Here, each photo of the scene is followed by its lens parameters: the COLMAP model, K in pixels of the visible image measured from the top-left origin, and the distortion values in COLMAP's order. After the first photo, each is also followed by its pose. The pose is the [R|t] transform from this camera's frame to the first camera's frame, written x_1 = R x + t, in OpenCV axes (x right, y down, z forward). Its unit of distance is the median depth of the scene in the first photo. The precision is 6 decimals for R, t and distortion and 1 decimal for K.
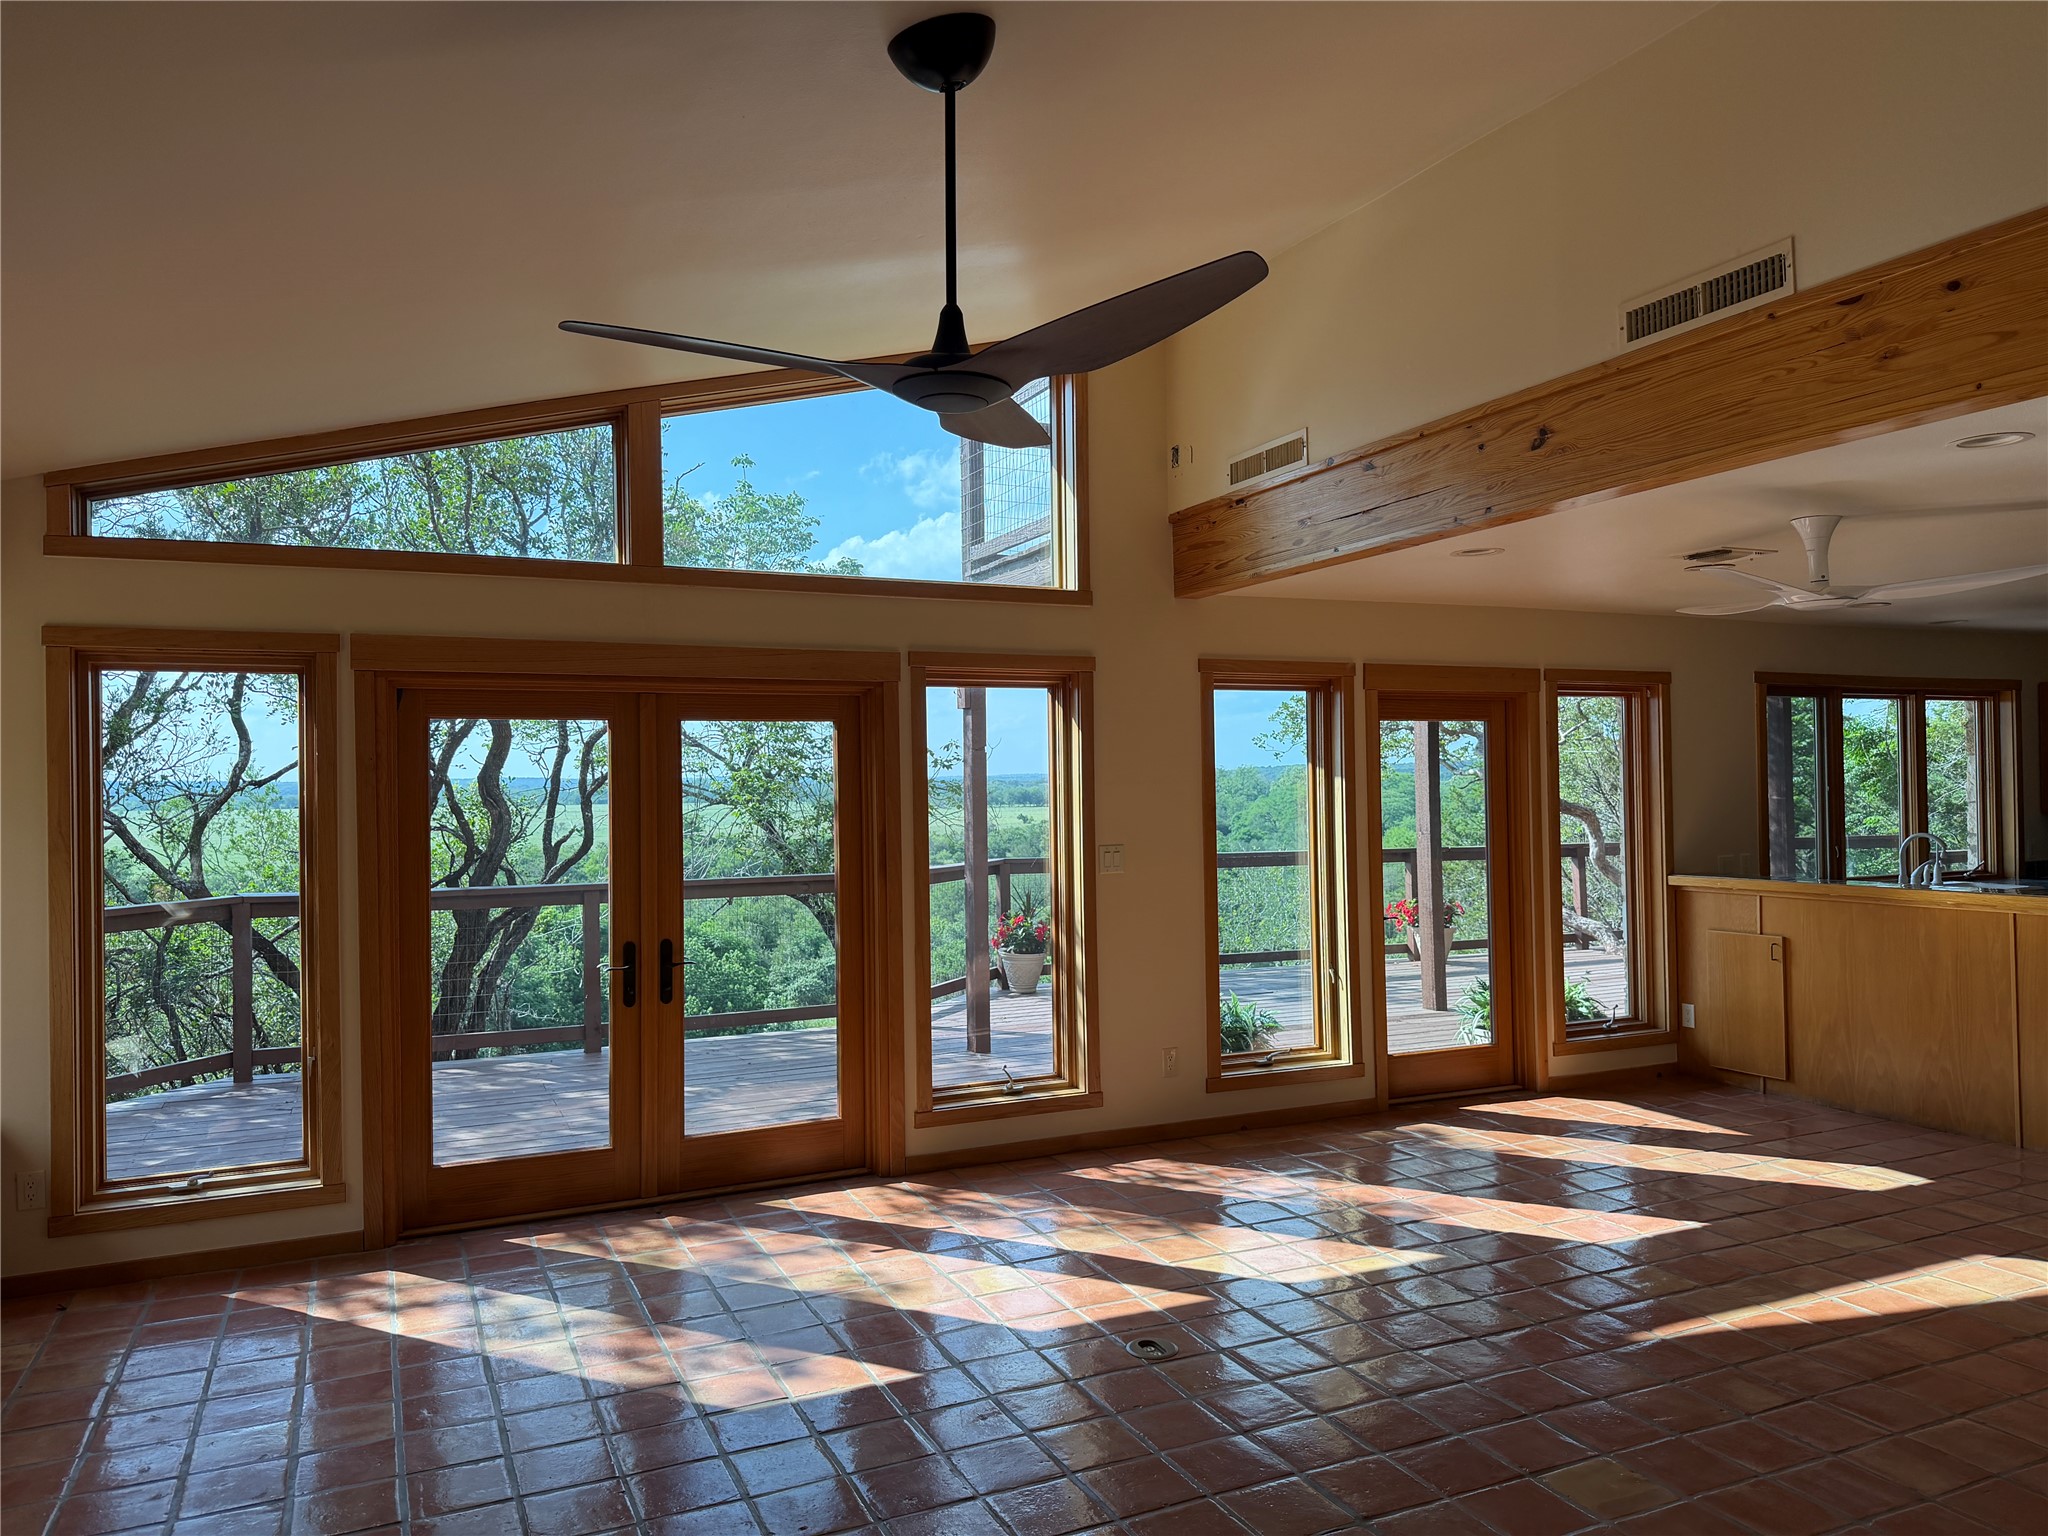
lens RADIAL K [[1433.7, 0, 1029.9], [0, 1433.7, 769.5], [0, 0, 1]] dist [0.045901, -0.002001]
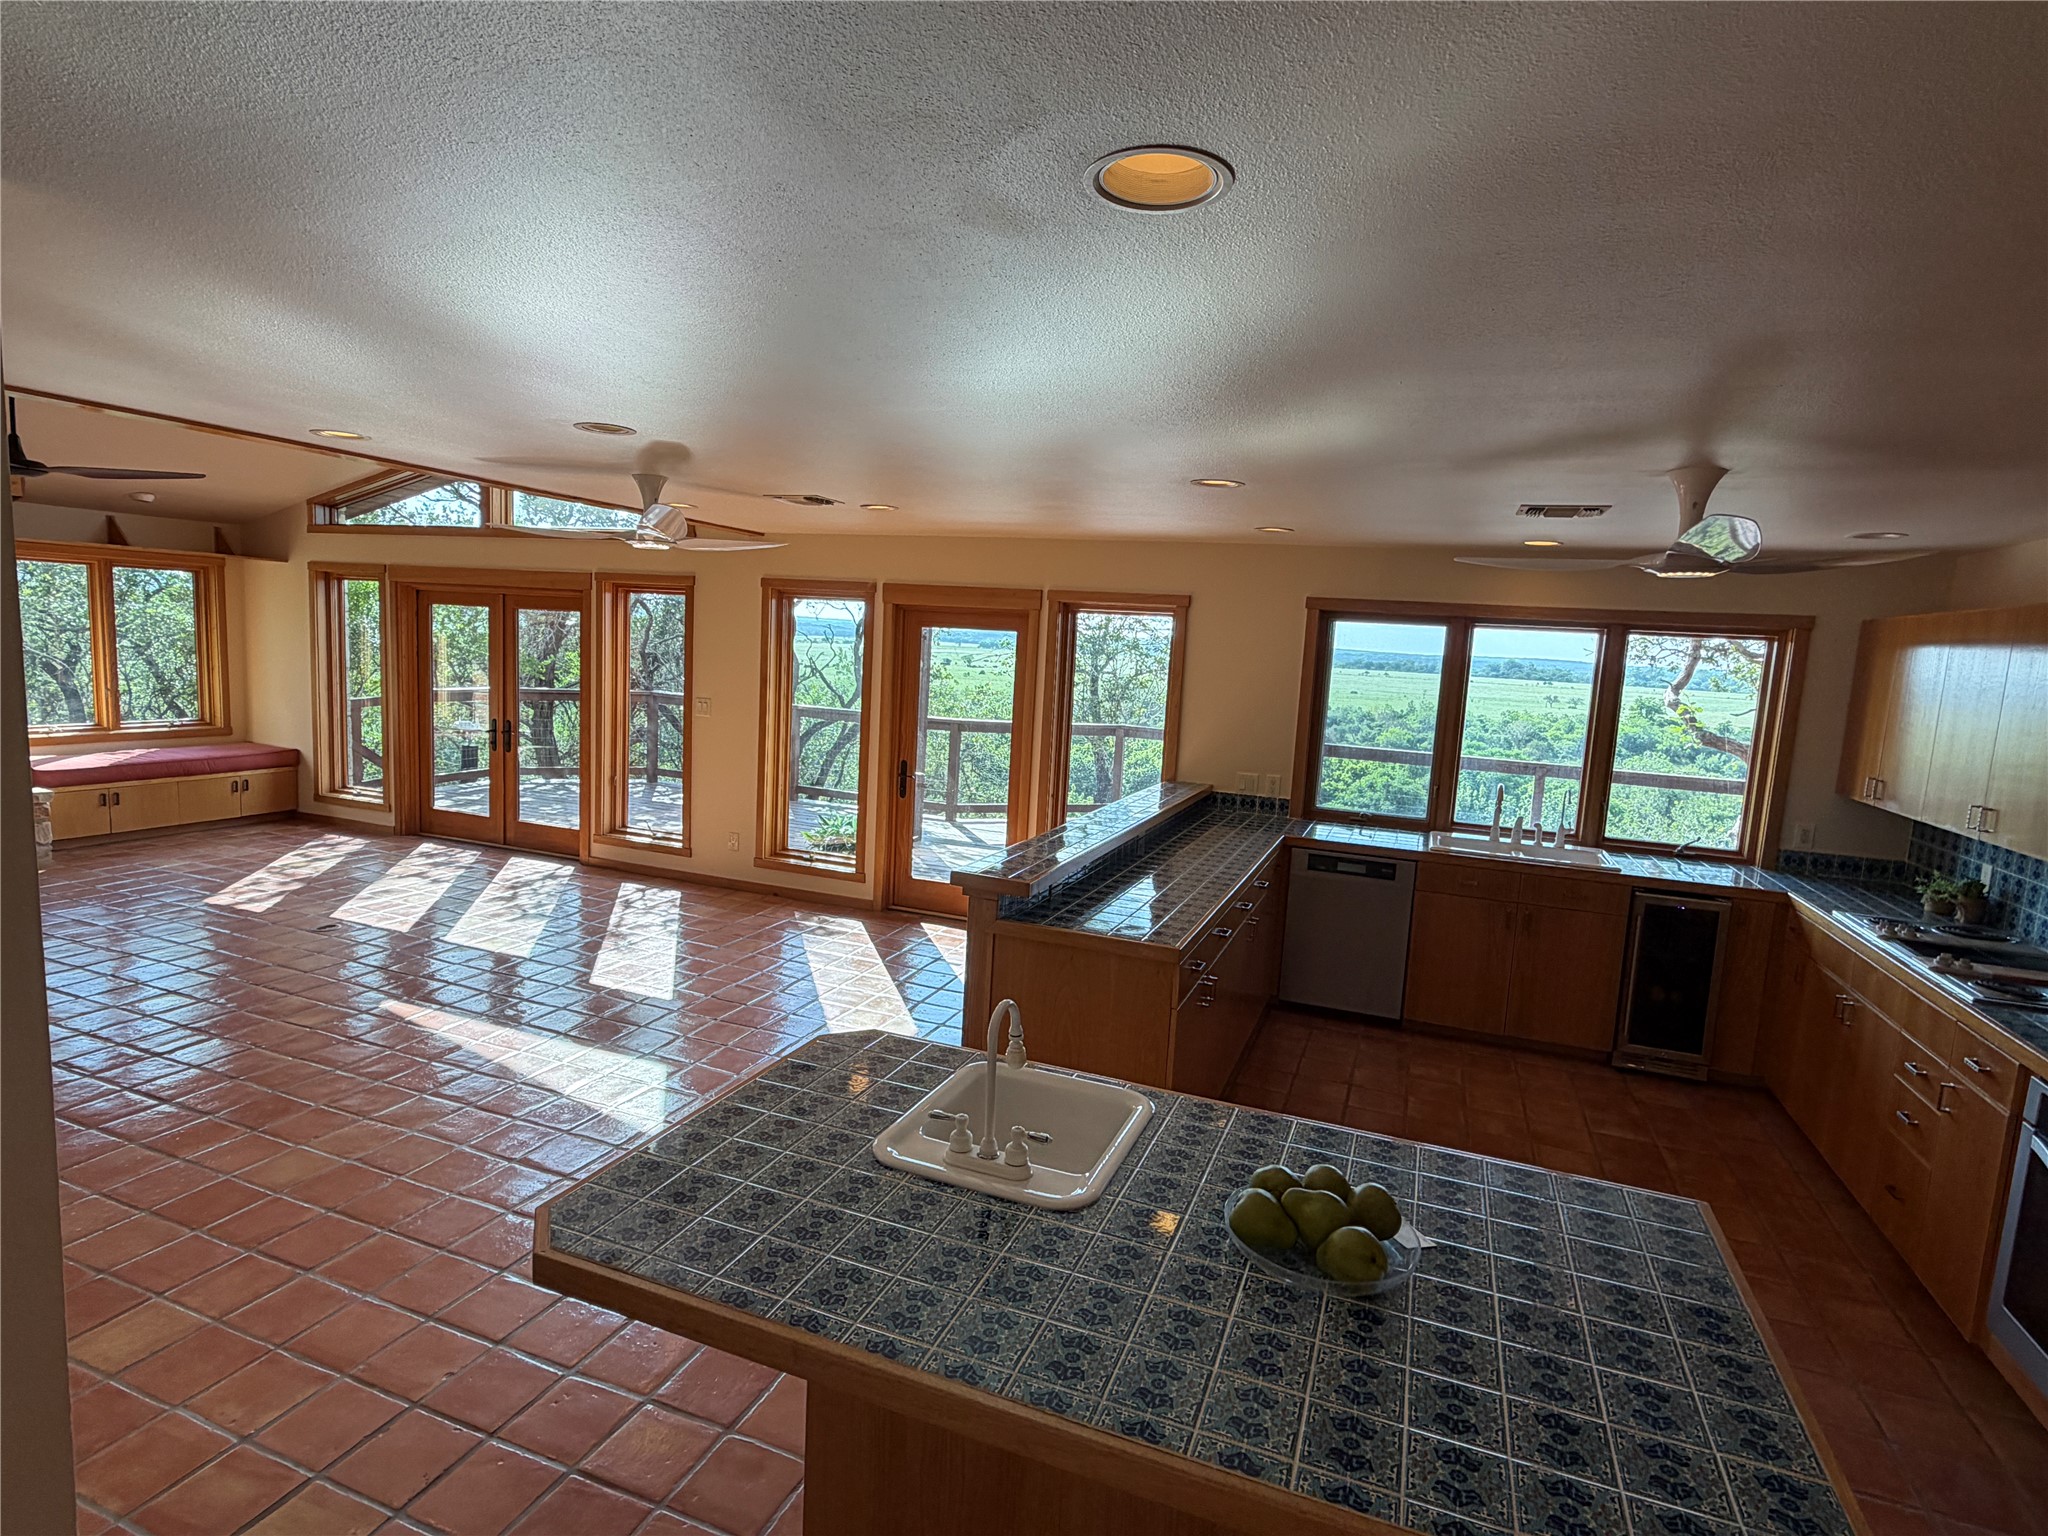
lens RADIAL K [[1055.1, 0, 1030.8], [0, 1055.1, 763.1], [0, 0, 1]] dist [-0.002680, -0.000257]
pose [[0.687177, 0.124519, -0.715739, 1.147636], [-0.062637, 0.991688, 0.112390, -0.028126], [0.723785, -0.032400, 0.689264, 0.465677]]
